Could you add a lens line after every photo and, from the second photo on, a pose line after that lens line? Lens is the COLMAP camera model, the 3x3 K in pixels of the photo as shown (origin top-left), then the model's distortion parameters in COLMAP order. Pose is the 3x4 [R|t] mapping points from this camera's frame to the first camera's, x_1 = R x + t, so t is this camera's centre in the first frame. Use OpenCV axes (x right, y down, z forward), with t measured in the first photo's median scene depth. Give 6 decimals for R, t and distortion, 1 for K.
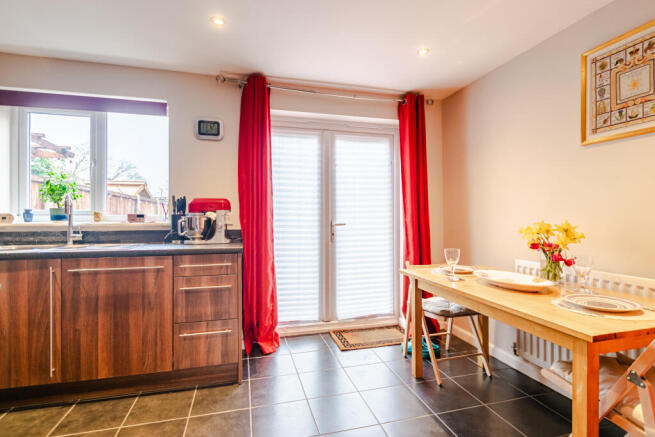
lens RADIAL K [[319.9, 0, 327.5], [0, 319.9, 218.5], [0, 0, 1]] dist [0.000630, -0.001199]
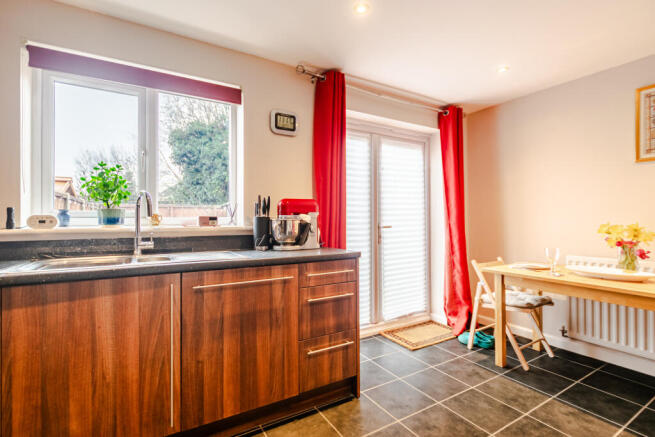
lens RADIAL K [[310.9, 0, 327.5], [0, 310.9, 218.5], [0, 0, 1]] dist [-0.000644, 0.000331]
pose [[0.961825, -0.000132, 0.273664, -0.581348], [0.002094, 0.999974, -0.006880, -0.002363], [-0.273656, 0.007190, 0.961801, 0.137678]]
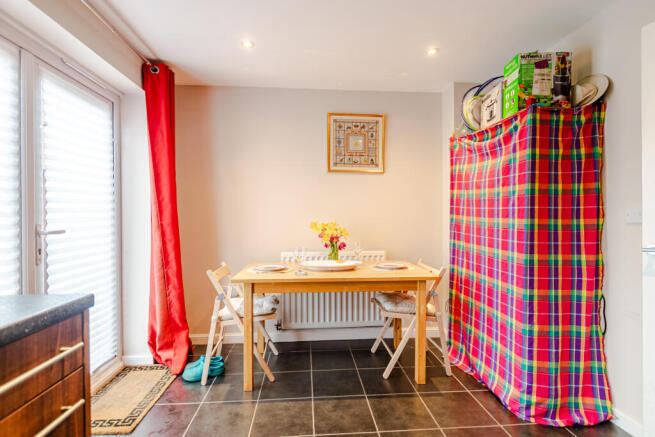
lens RADIAL K [[310.9, 0, 327.5], [0, 310.9, 218.5], [0, 0, 1]] dist [-0.000644, 0.000331]
pose [[0.186342, -0.002354, 0.982482, -0.569707], [0.004609, 0.999988, 0.001522, -0.004726], [-0.982474, 0.004244, 0.186351, 0.606235]]
